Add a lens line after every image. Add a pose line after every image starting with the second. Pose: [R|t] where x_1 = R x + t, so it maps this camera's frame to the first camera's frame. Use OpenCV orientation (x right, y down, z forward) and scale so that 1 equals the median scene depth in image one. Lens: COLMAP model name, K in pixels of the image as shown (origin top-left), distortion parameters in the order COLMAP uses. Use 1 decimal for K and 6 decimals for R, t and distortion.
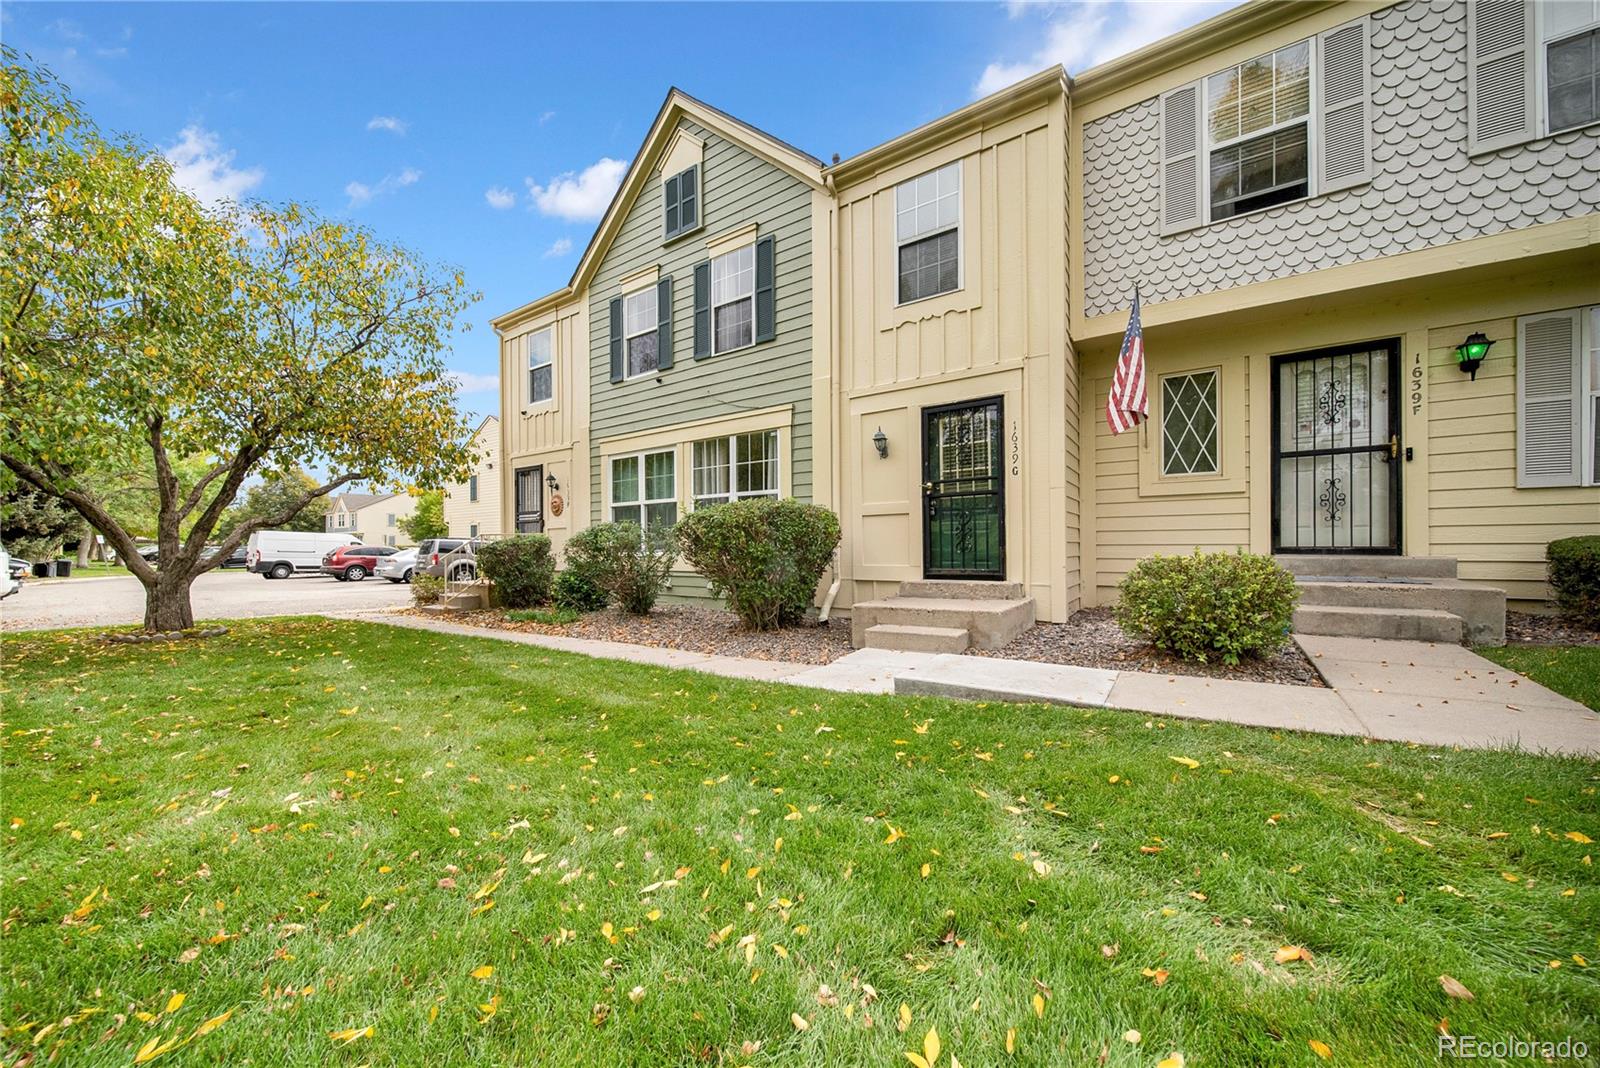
lens RADIAL K [[573.3, 0, 796.6], [0, 573.3, 546.0], [0, 0, 1]] dist [-0.002653, -0.000652]
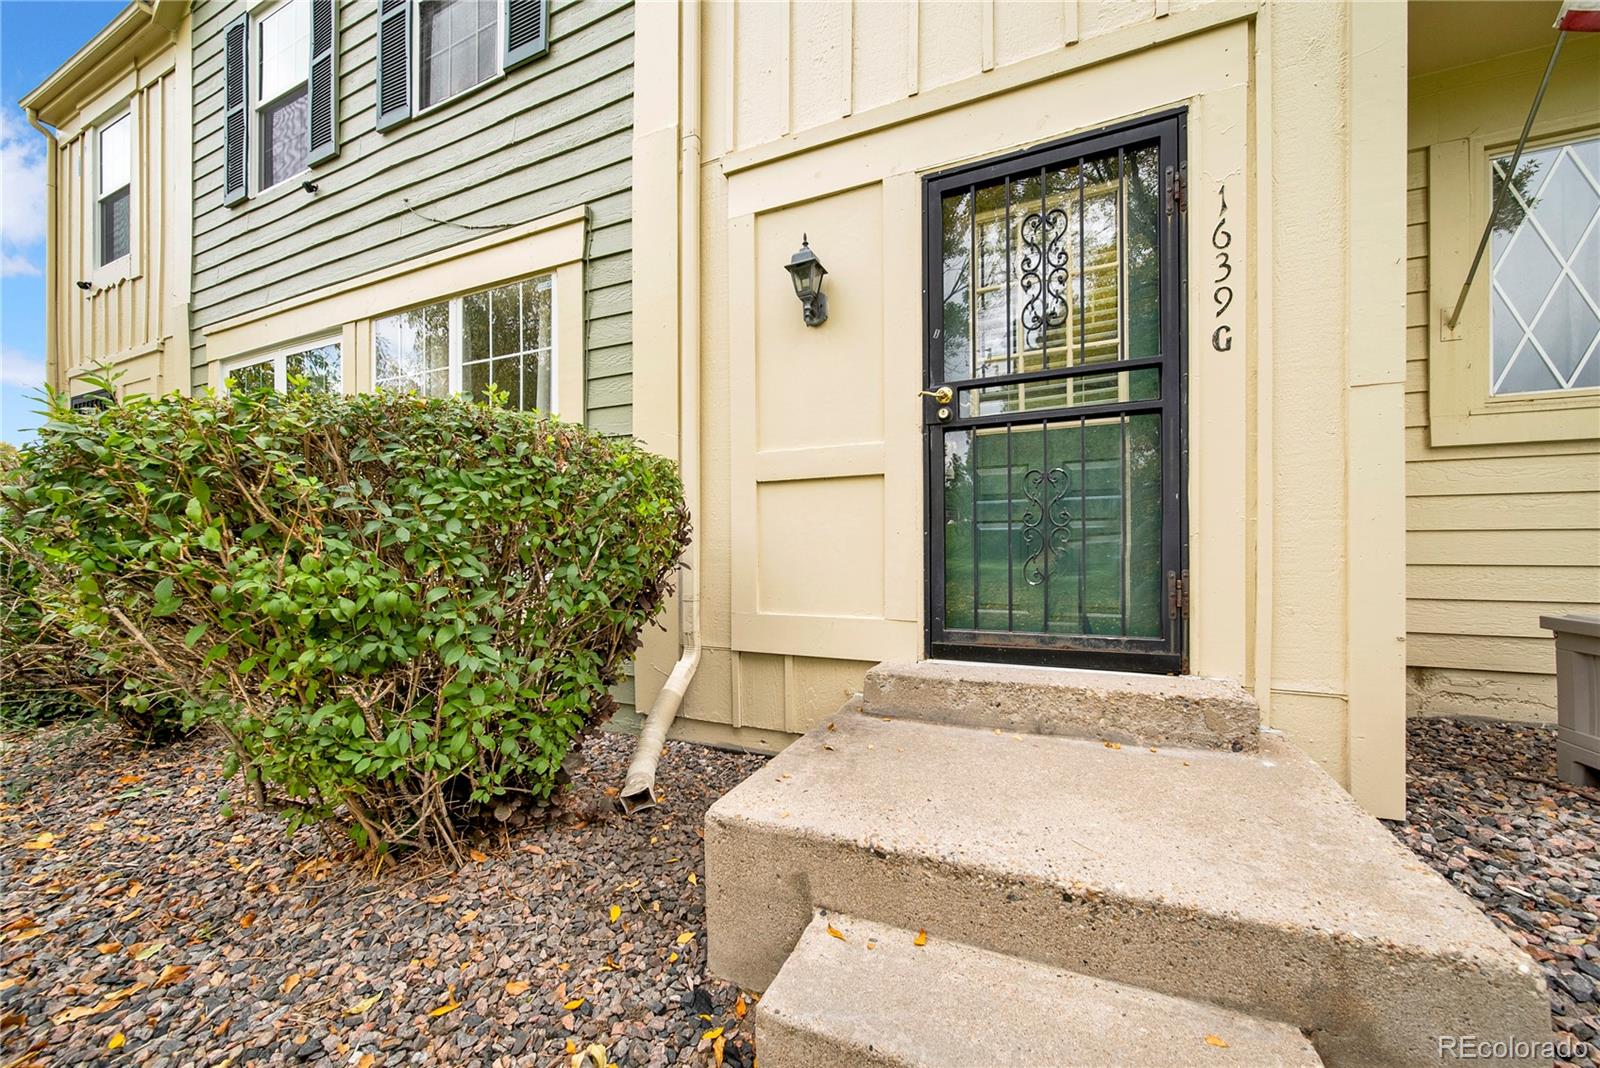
lens RADIAL K [[573.3, 0, 803.0], [0, 573.3, 549.4], [0, 0, 1]] dist [-0.002653, -0.000652]
pose [[0.982672, 0.008054, 0.185179, 0.074017], [-0.007039, 0.999956, -0.006138, -0.006182], [-0.185221, 0.004728, 0.982686, 0.614630]]
